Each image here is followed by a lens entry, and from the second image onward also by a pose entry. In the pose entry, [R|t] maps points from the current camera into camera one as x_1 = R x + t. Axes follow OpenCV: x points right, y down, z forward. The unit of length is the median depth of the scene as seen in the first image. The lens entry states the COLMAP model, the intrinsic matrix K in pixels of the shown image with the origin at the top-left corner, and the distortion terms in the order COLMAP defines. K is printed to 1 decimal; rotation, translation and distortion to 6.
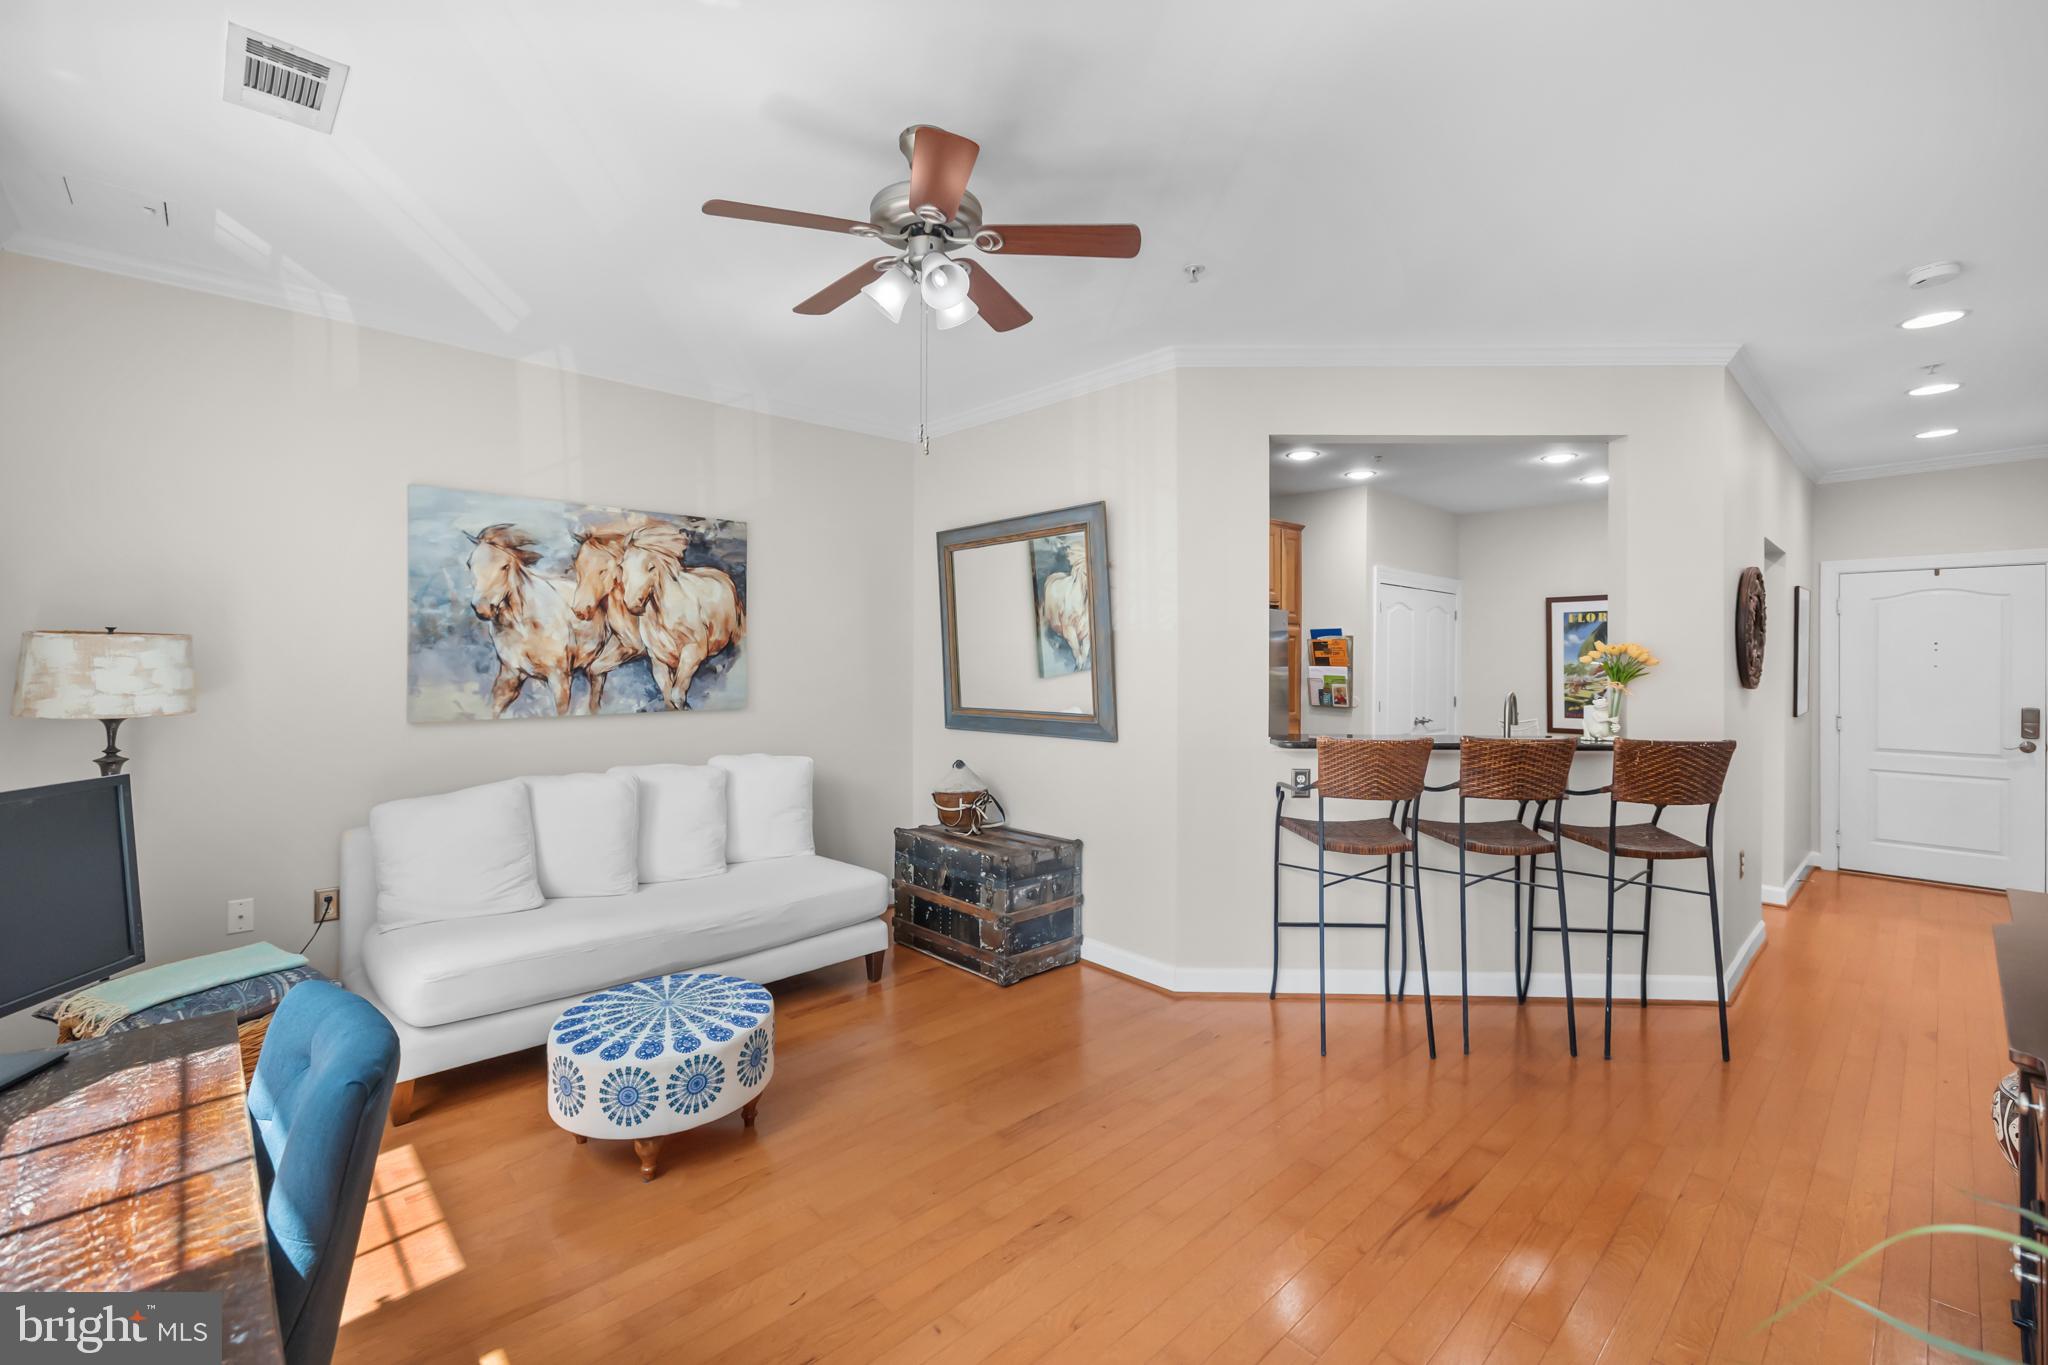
lens RADIAL K [[874.9, 0, 1020.2], [0, 874.9, 652.1], [0, 0, 1]] dist [0.001632, 0.000103]
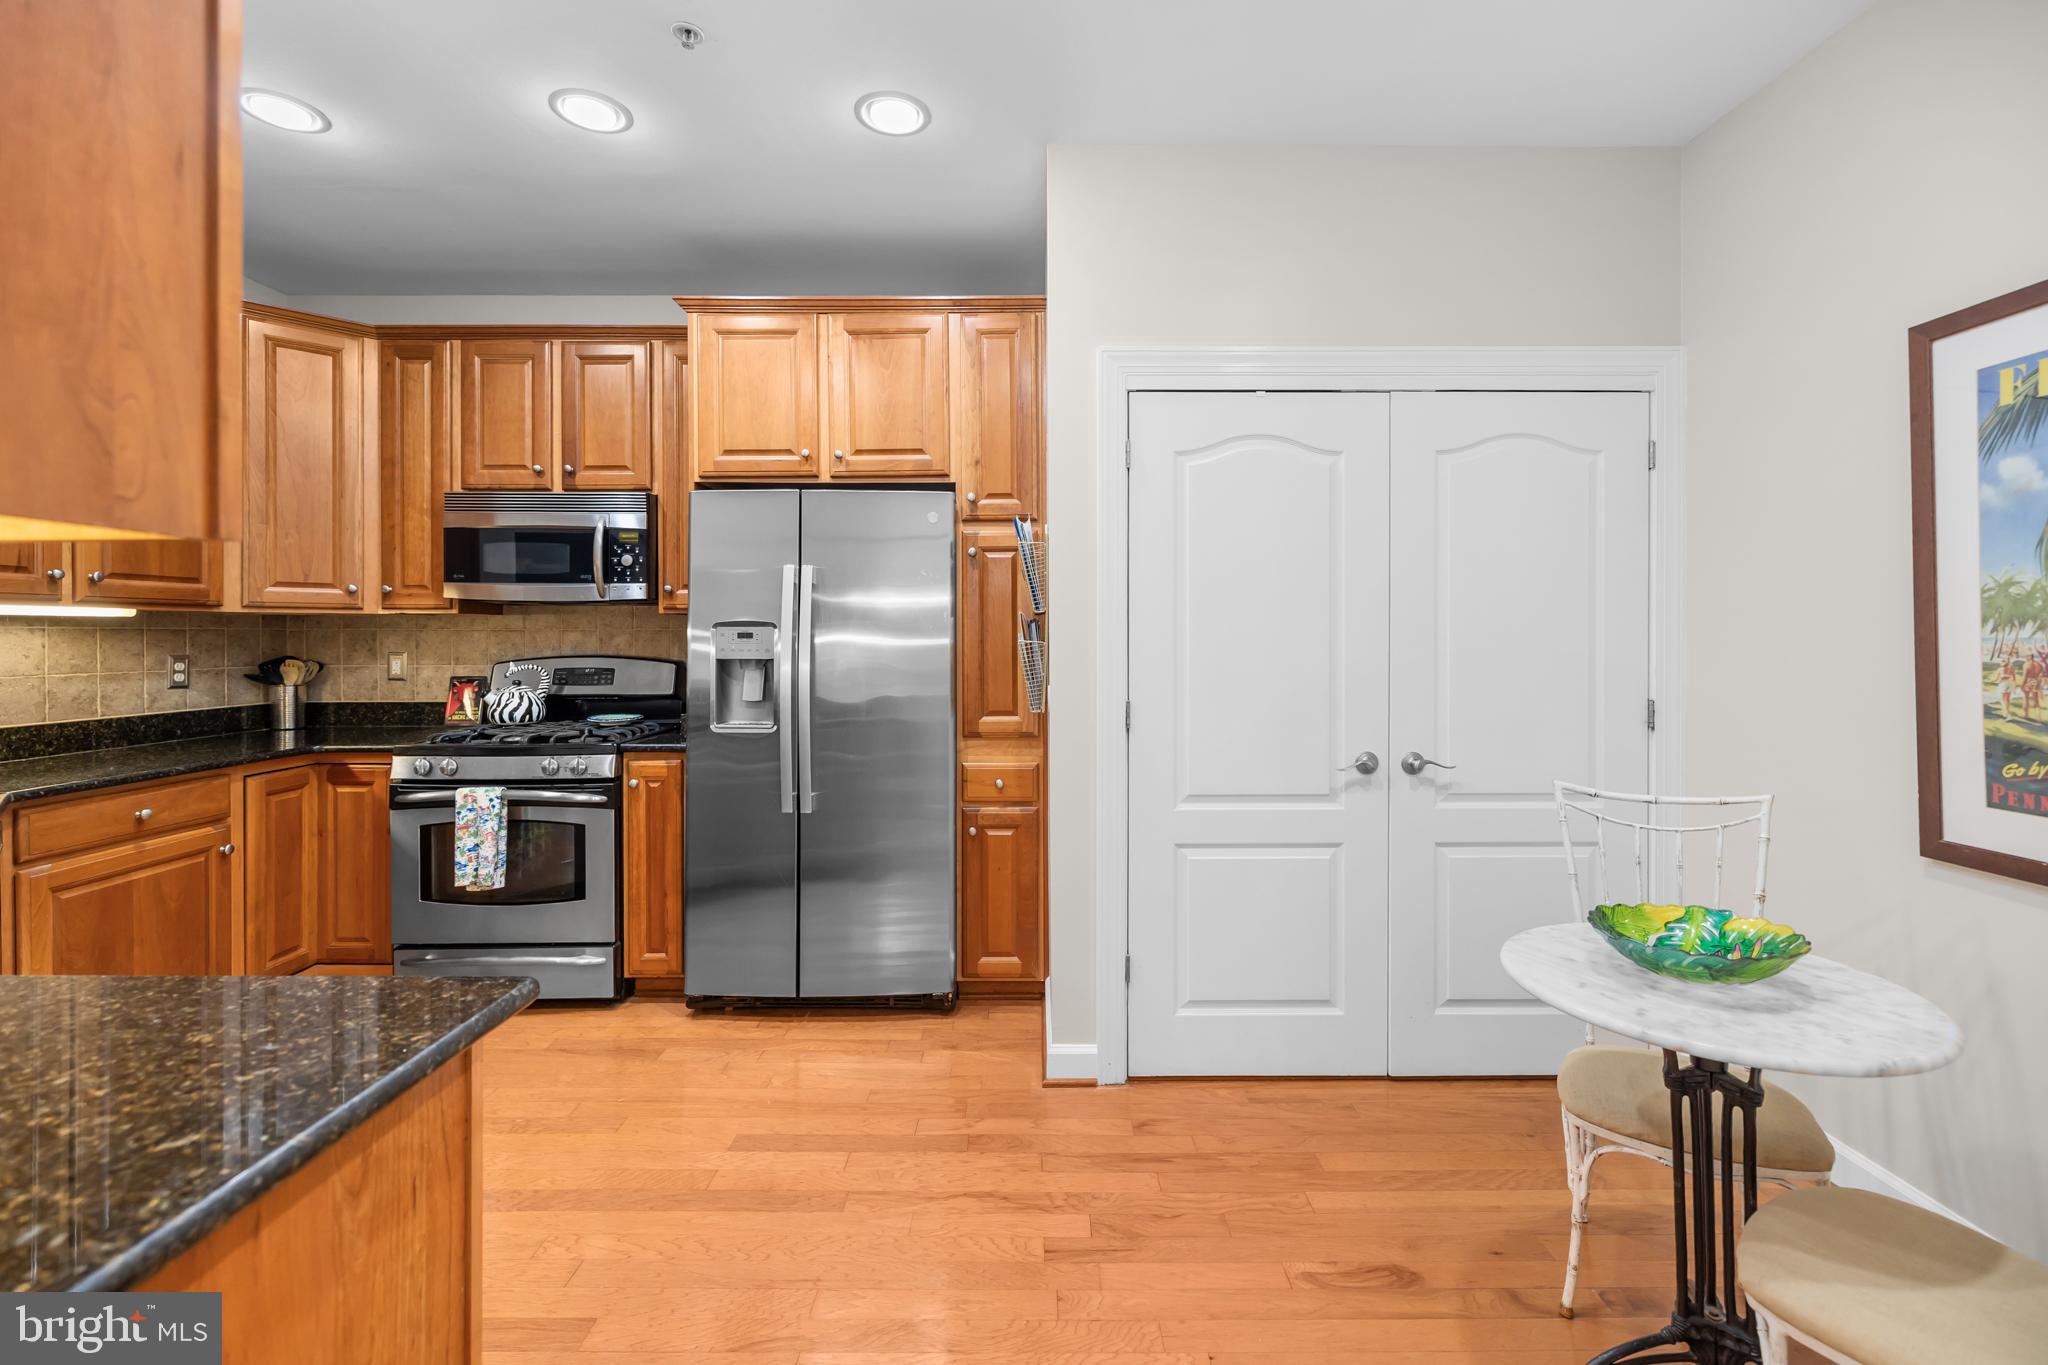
lens RADIAL K [[870.2, 0, 1036.6], [0, 870.2, 637.5], [0, 0, 1]] dist [0.000795, 0.000192]
pose [[0.730299, -0.003836, -0.683117, 1.113782], [0.011674, 0.999908, 0.006866, 0.044638], [0.683028, -0.012989, 0.730277, 1.208459]]
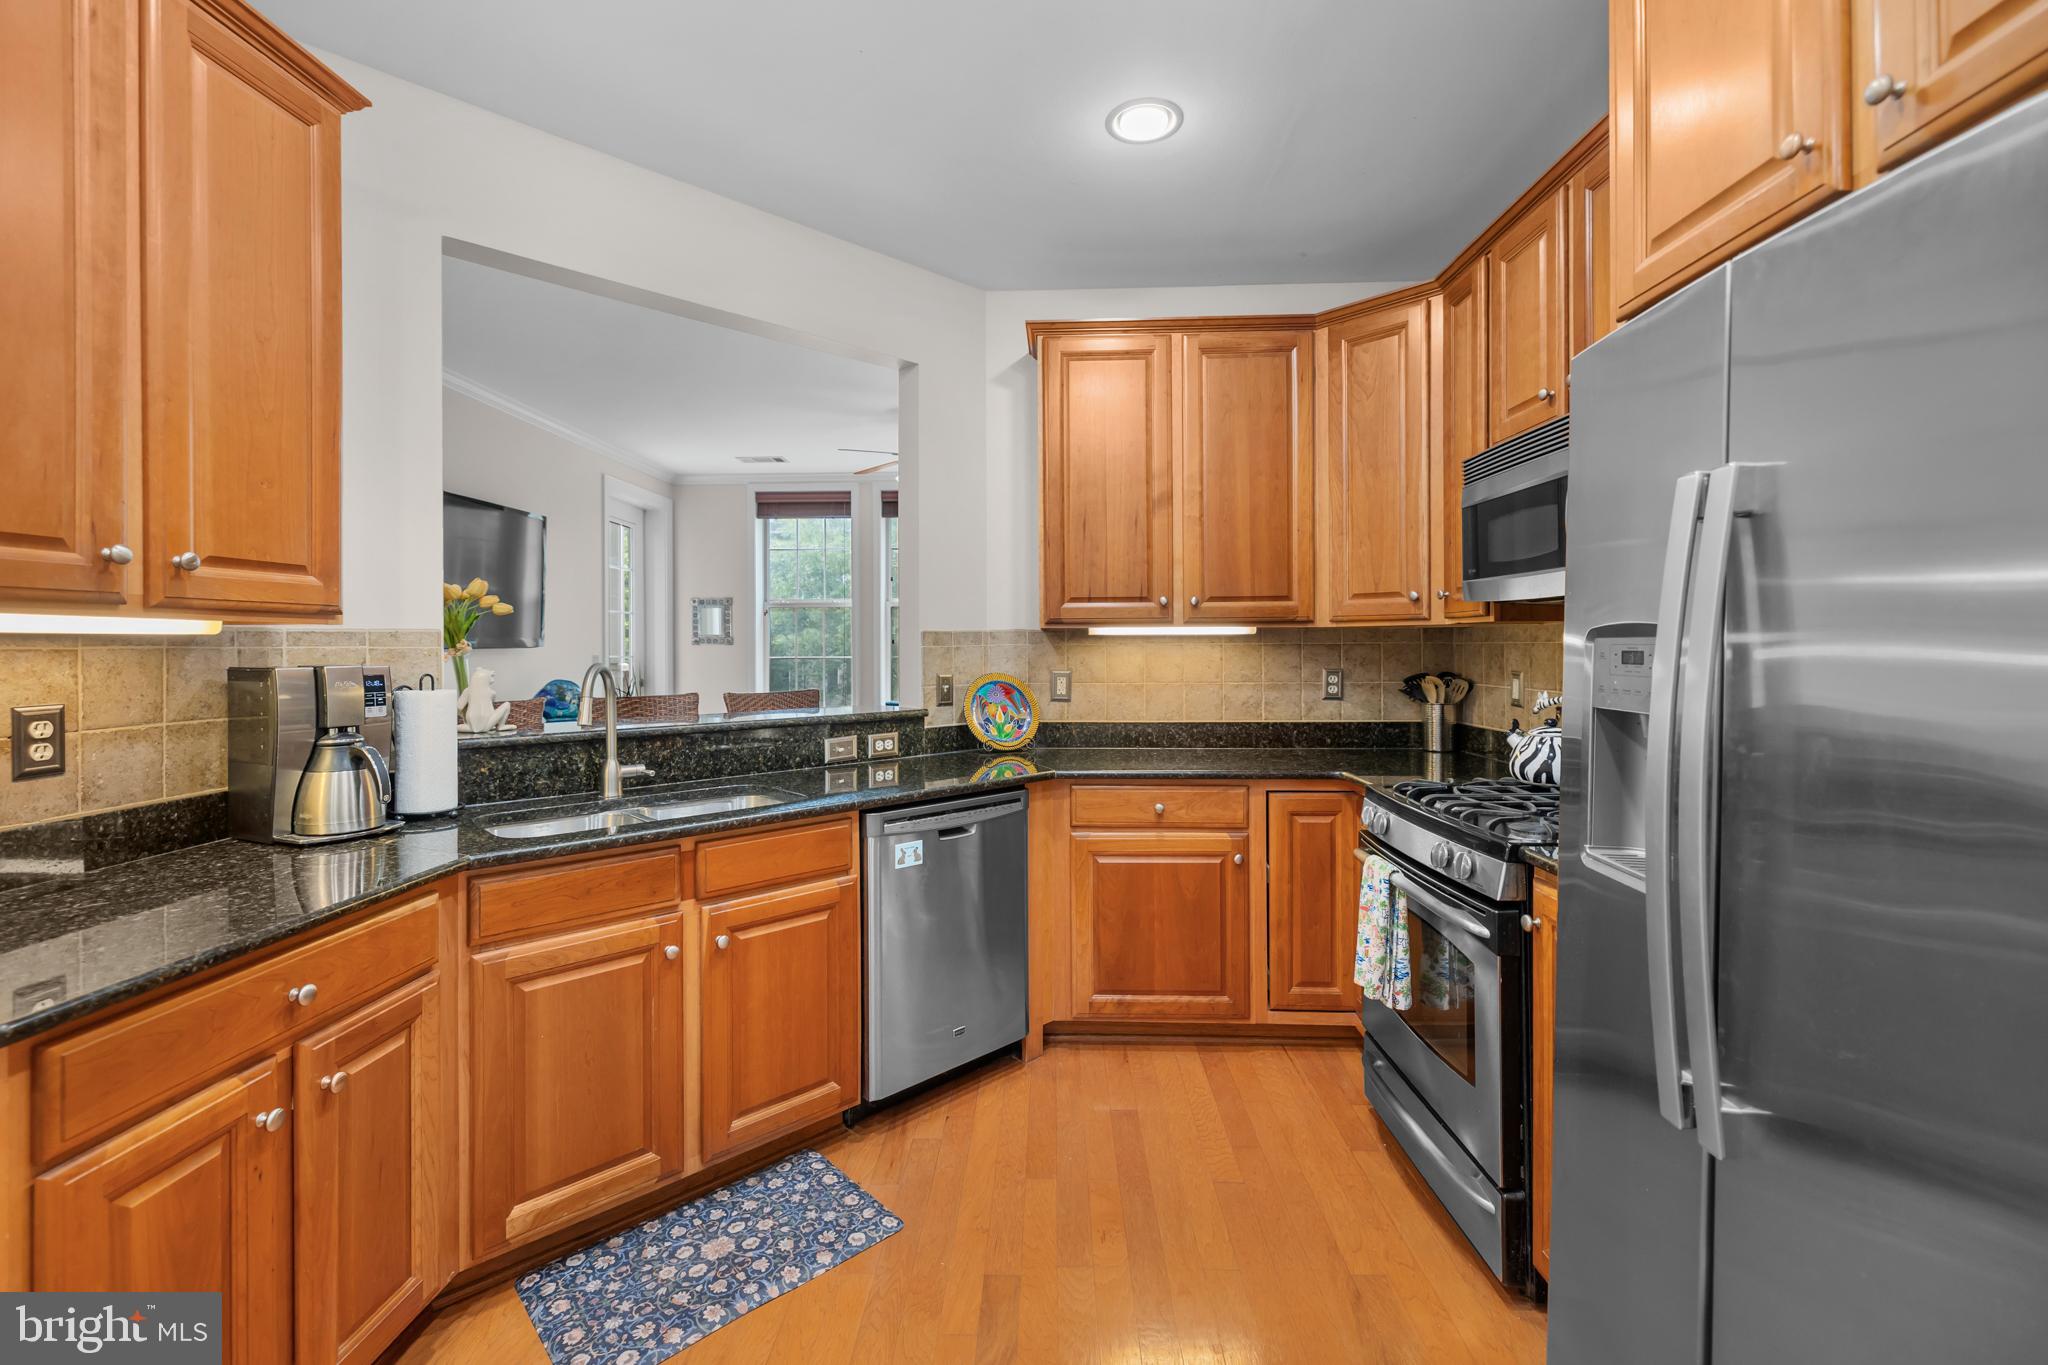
lens RADIAL K [[878.3, 0, 1020.4], [0, 878.3, 646.1], [0, 0, 1]] dist [0.002199, 0.000222]
pose [[-0.715591, -0.002597, -0.698515, 0.797452], [0.006876, 0.999918, -0.010761, 0.042568], [0.698486, -0.012503, -0.715515, 1.670342]]
